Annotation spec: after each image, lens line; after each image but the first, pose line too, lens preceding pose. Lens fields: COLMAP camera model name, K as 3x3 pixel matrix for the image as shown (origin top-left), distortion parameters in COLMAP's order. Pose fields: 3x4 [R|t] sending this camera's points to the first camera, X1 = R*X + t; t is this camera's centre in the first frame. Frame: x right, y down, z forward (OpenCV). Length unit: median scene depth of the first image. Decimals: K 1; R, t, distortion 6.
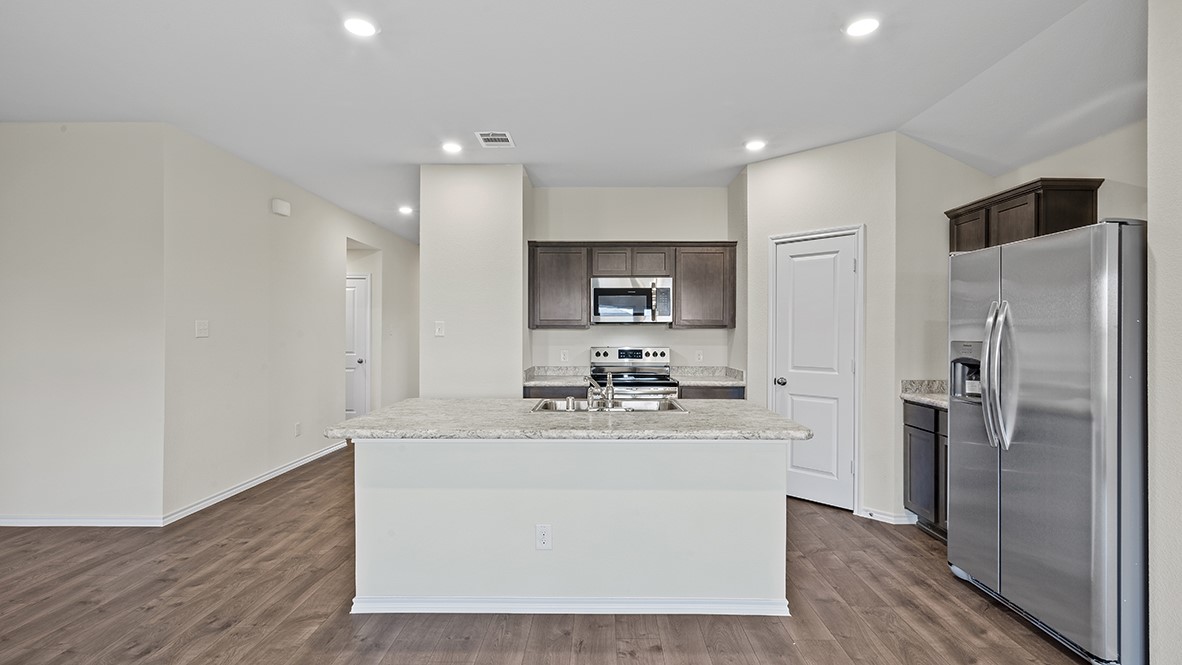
lens RADIAL K [[540.1, 0, 595.2], [0, 540.1, 330.5], [0, 0, 1]] dist [-0.003840, 0.002073]
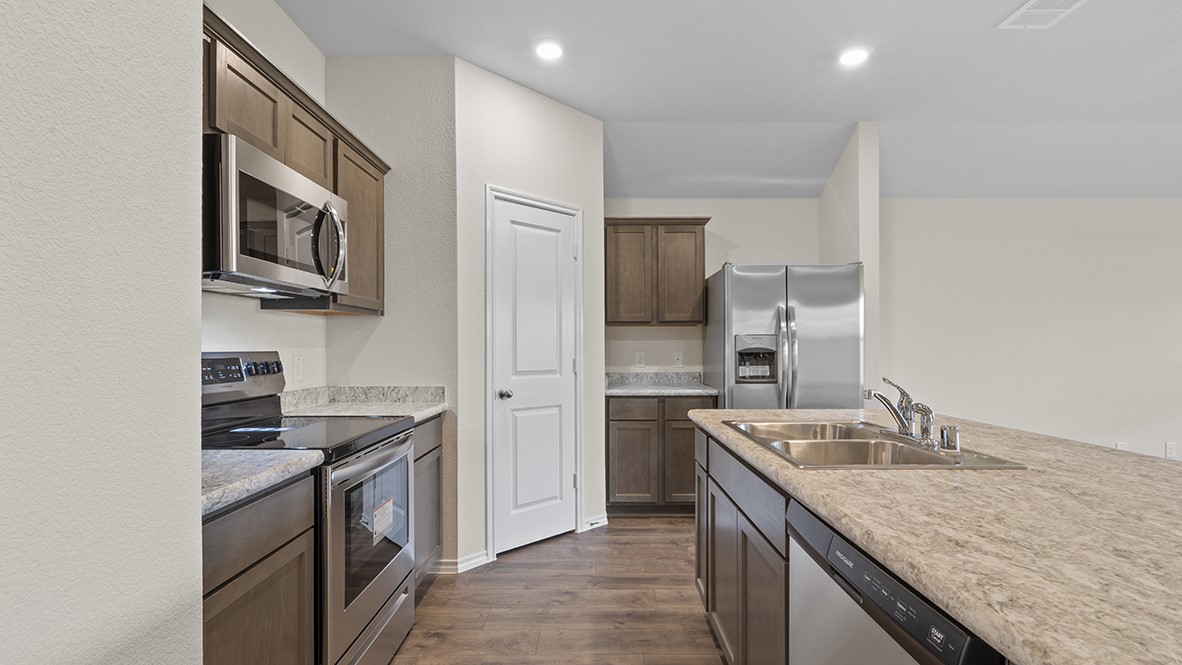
lens RADIAL K [[540.1, 0, 596.6], [0, 540.1, 350.2], [0, 0, 1]] dist [-0.003840, 0.002073]
pose [[-0.008658, -0.009434, 0.999918, -0.410547], [-0.004516, 0.999946, 0.009395, 0.032168], [-0.999952, -0.004435, -0.008700, 0.981995]]
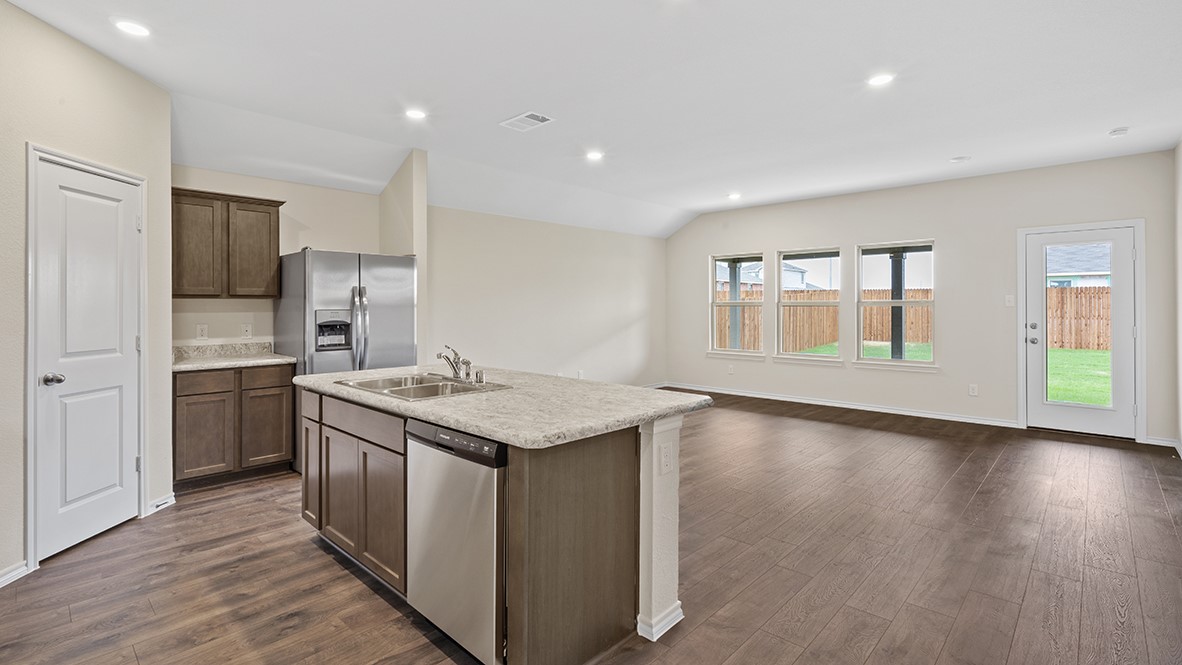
lens RADIAL K [[540.1, 0, 590.0], [0, 540.1, 305.4], [0, 0, 1]] dist [-0.003840, 0.002073]
pose [[-0.732786, -0.003592, 0.680450, -0.616042], [-0.007252, 0.999970, -0.002532, 0.004273], [-0.680421, -0.006790, -0.732790, 1.148481]]
